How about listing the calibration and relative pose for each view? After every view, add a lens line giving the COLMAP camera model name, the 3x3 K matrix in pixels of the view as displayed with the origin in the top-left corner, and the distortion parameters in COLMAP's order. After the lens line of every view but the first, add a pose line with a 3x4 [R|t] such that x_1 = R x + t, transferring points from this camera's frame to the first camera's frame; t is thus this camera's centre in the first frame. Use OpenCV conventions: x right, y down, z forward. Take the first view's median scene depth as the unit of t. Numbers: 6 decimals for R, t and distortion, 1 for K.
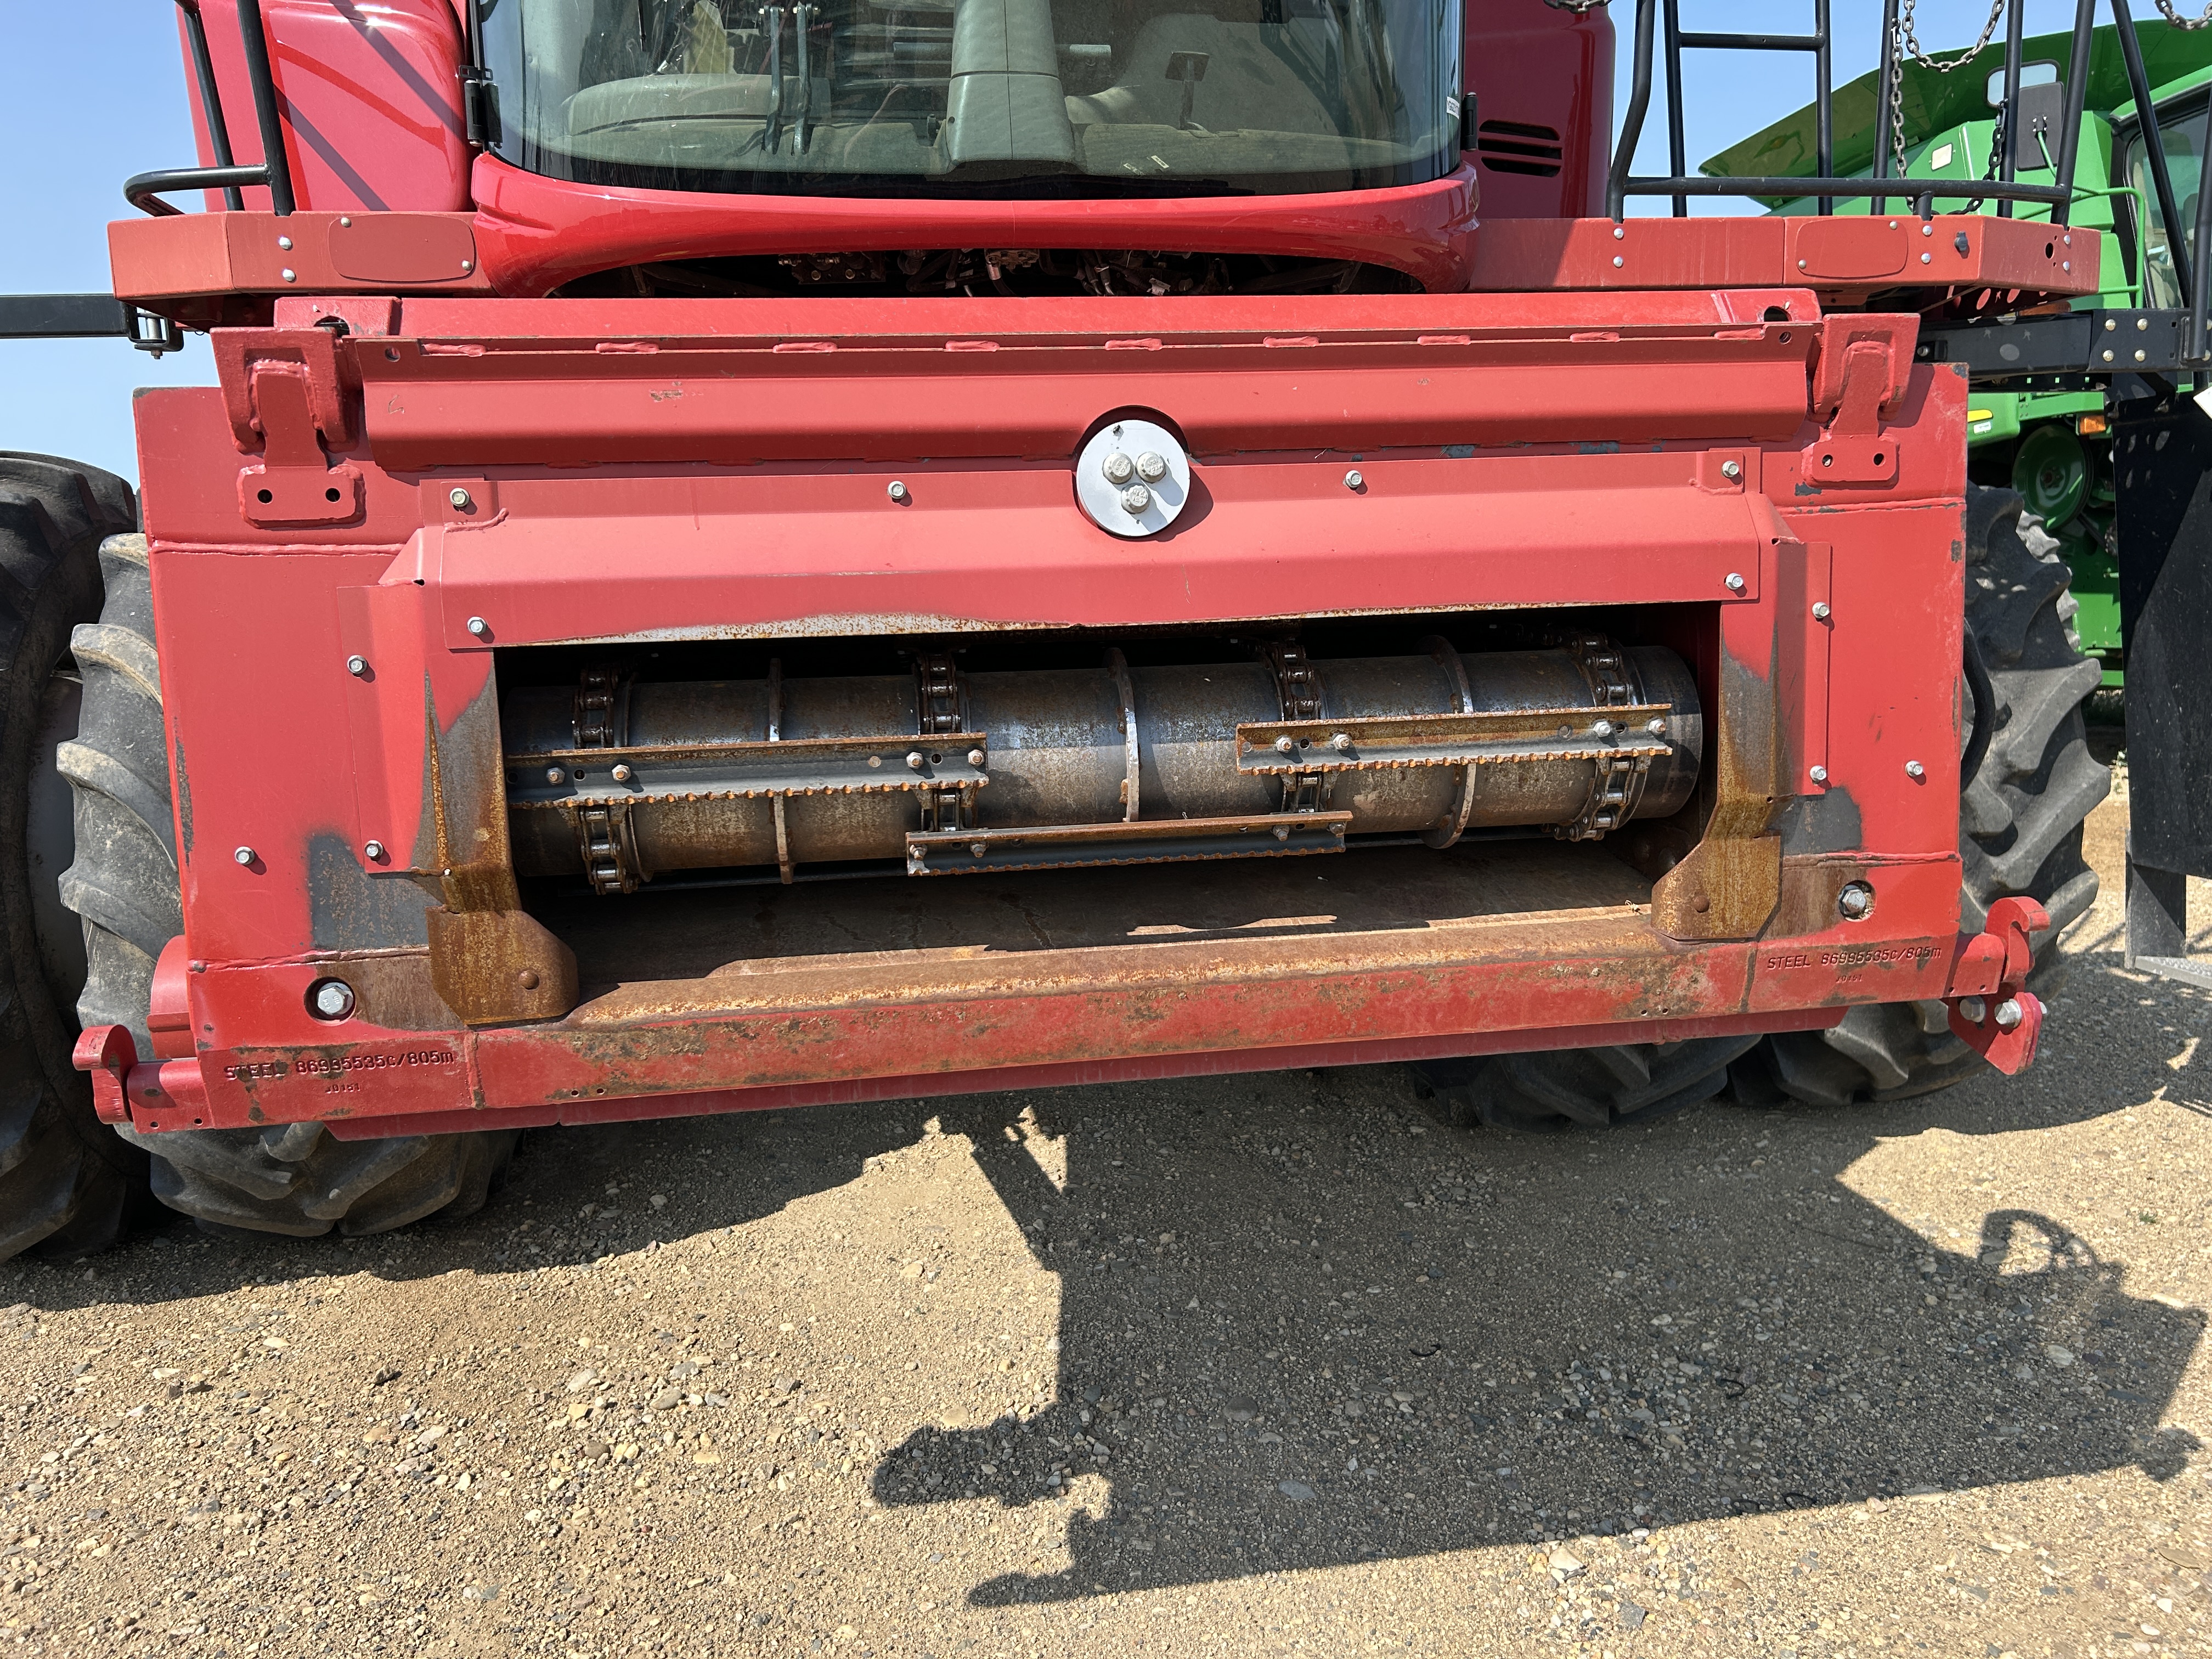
lens RADIAL K [[1688.2, 0, 1106.2], [0, 1688.2, 835.4], [0, 0, 1]] dist [0.037613, -0.032913]
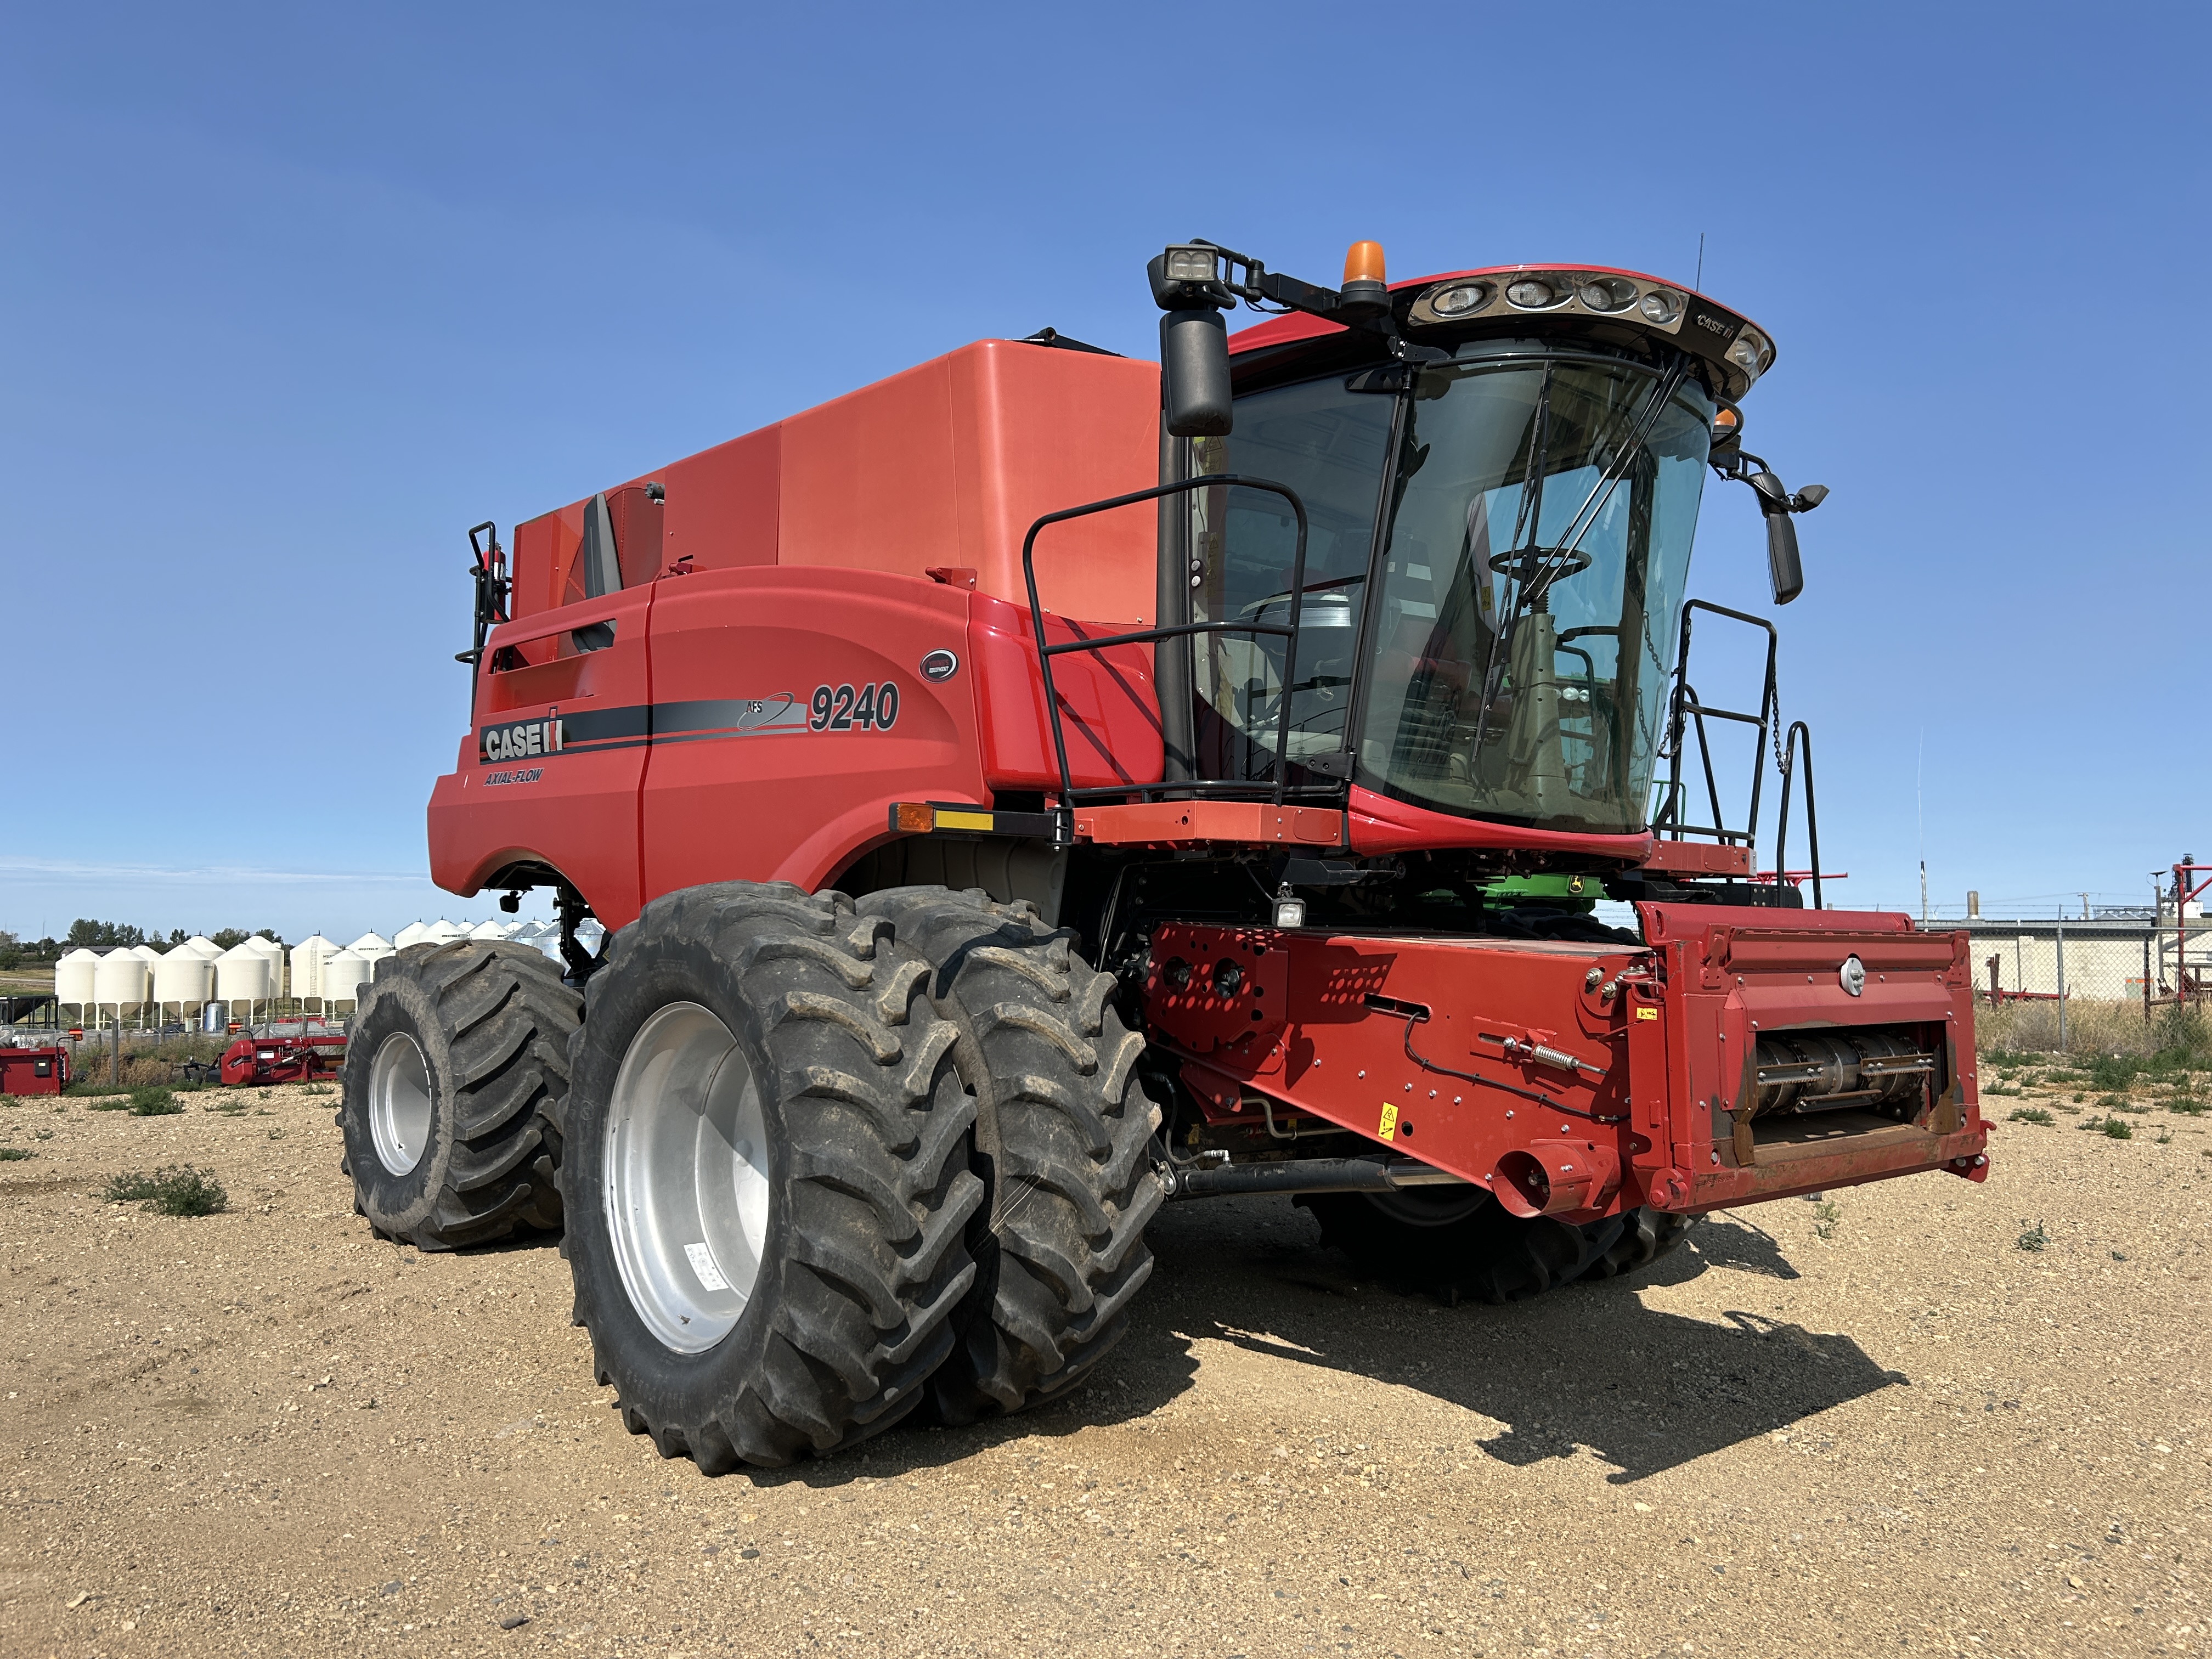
lens RADIAL K [[1688.2, 0, 1106.3], [0, 1688.2, 819.6], [0, 0, 1]] dist [0.037613, -0.032913]
pose [[0.839211, 0.077418, 0.538267, -2.597911], [0.042527, 0.977440, -0.206888, 0.080699], [-0.542141, 0.196513, 0.816986, -0.765212]]
